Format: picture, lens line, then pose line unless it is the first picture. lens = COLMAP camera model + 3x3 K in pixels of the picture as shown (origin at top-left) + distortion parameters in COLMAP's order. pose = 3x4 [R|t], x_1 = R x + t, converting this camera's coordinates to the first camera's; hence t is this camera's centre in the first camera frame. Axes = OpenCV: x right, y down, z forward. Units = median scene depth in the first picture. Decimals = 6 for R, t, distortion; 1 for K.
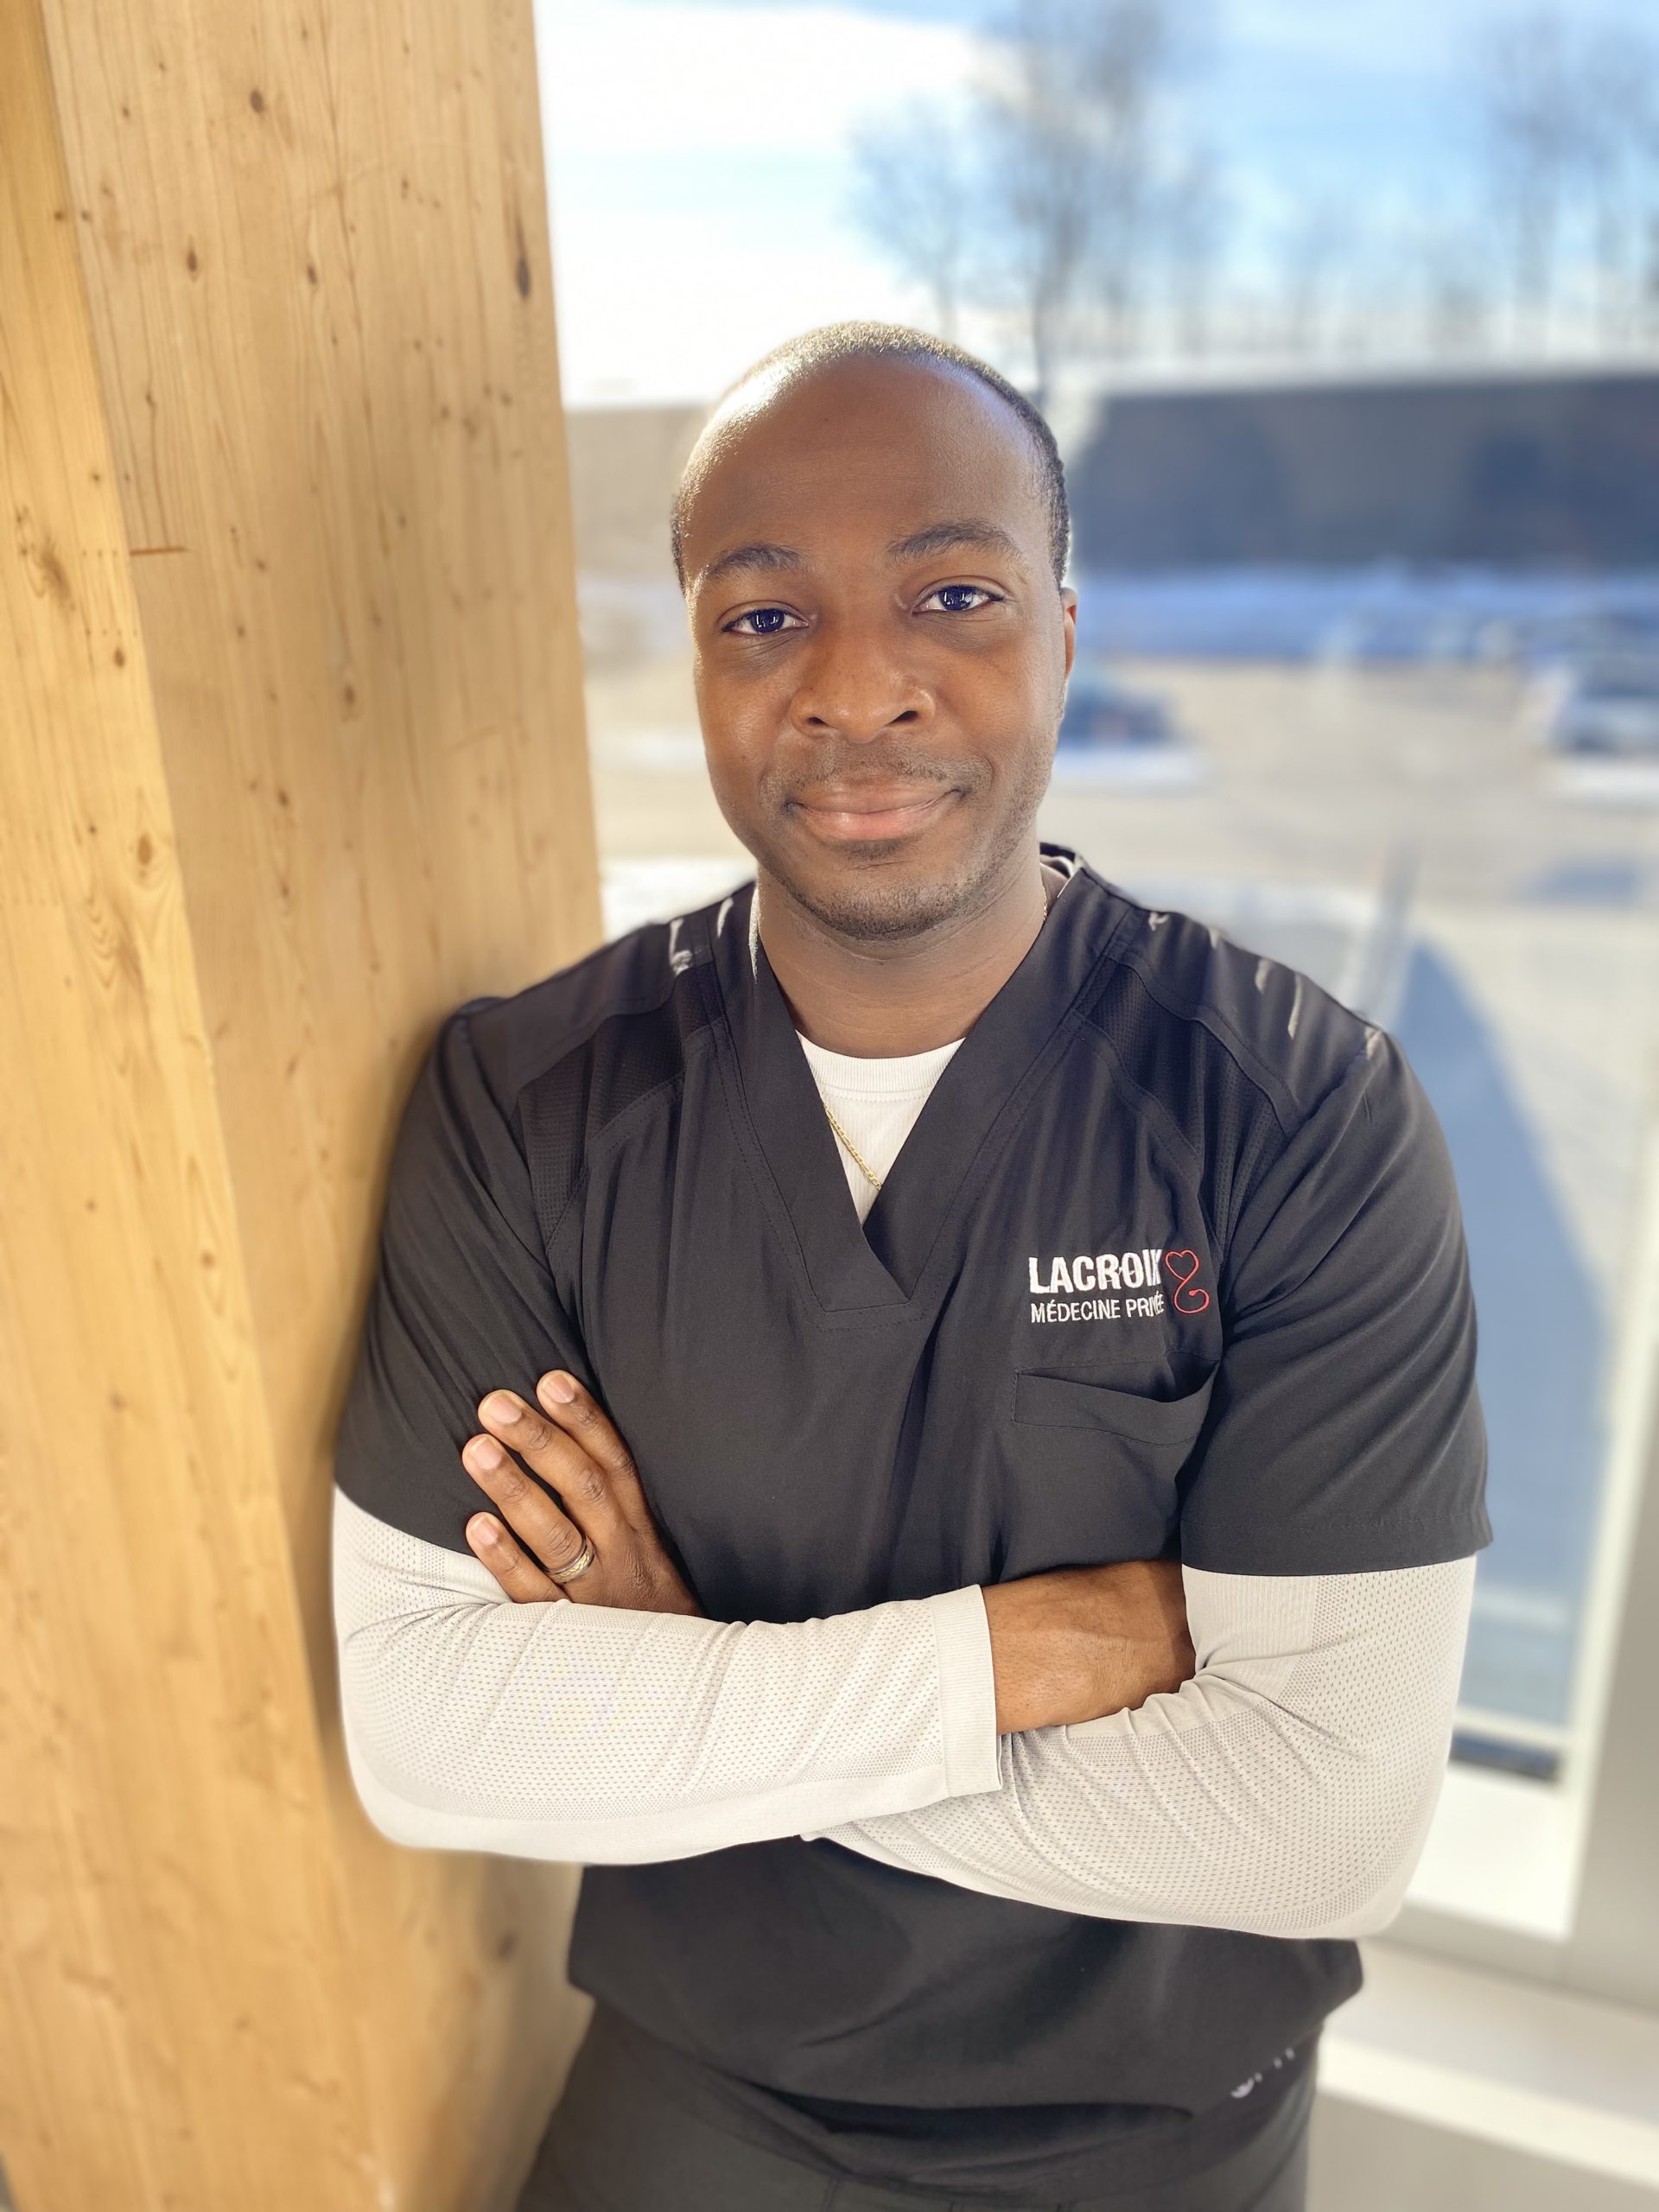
lens RADIAL K [[1683.8, 0, 827.3], [0, 1683.8, 1099.3], [0, 0, 1]] dist [-0.004935, 0.007798]
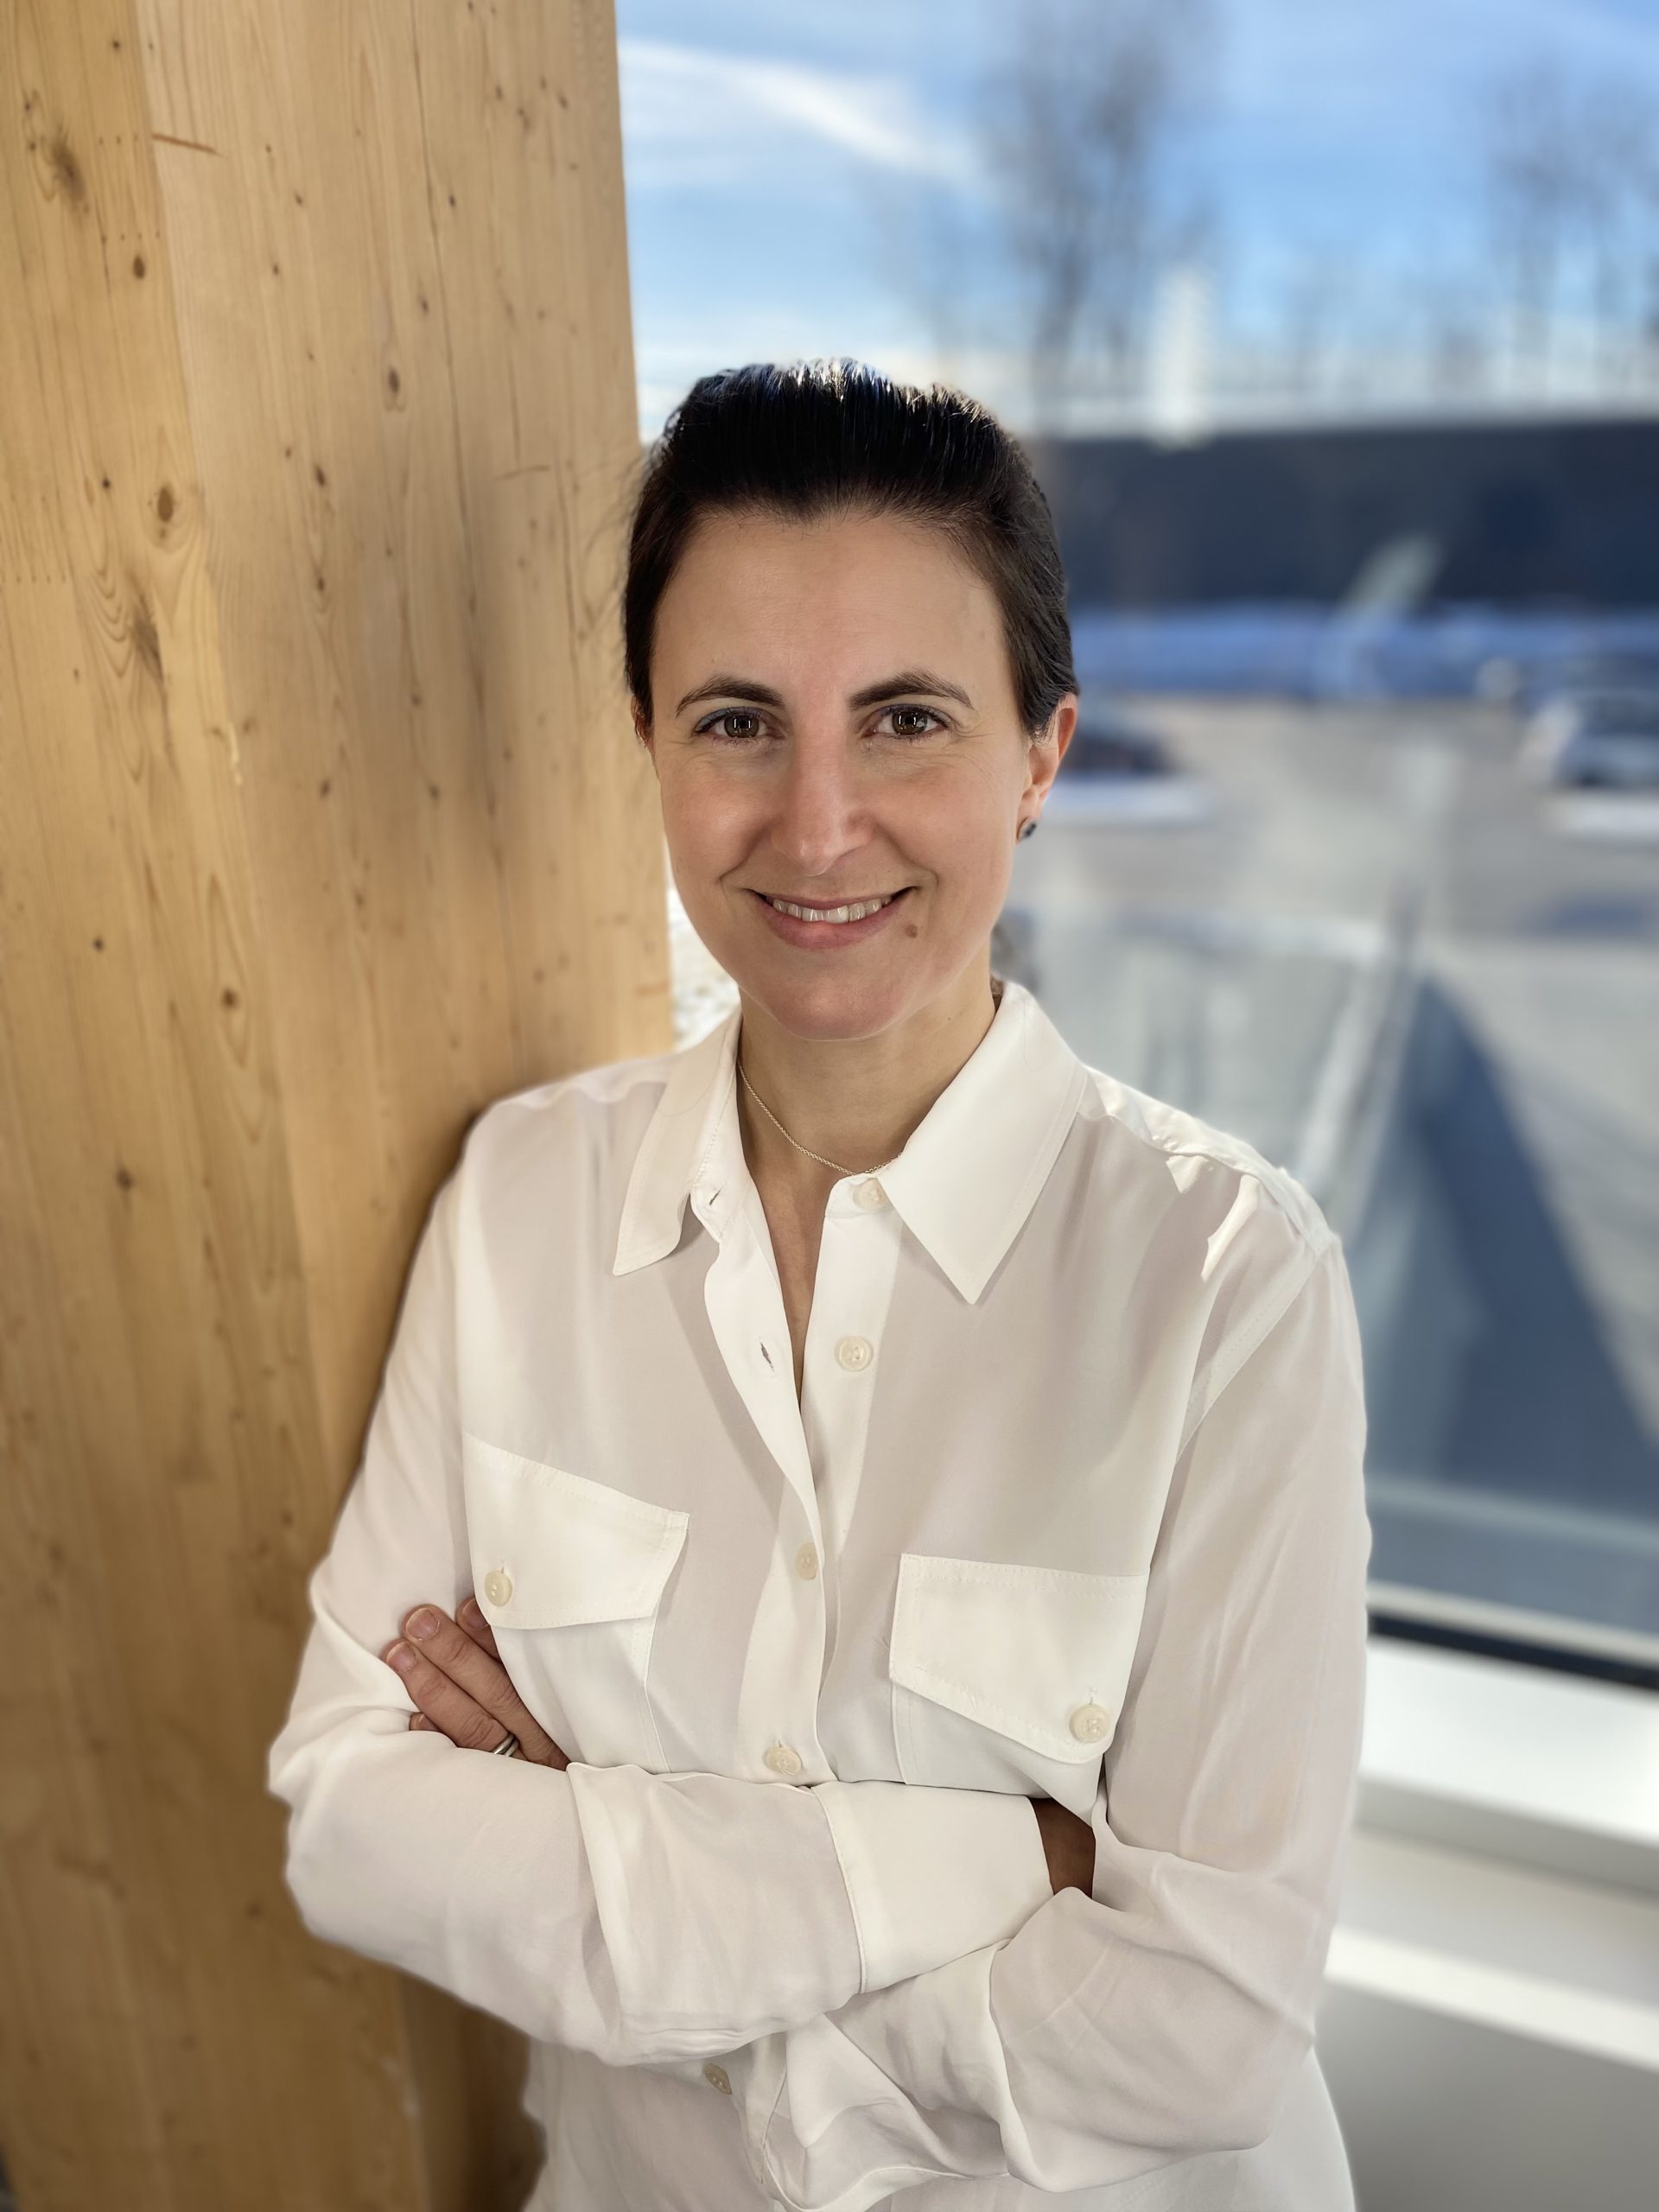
lens RADIAL K [[1683.8, 0, 832.3], [0, 1683.8, 1113.0], [0, 0, 1]] dist [-0.004935, 0.007798]
pose [[0.999988, 0.003606, 0.003265, -0.048262], [-0.003549, 0.999844, -0.017287, 0.156594], [-0.003327, 0.017276, 0.999845, 0.102295]]
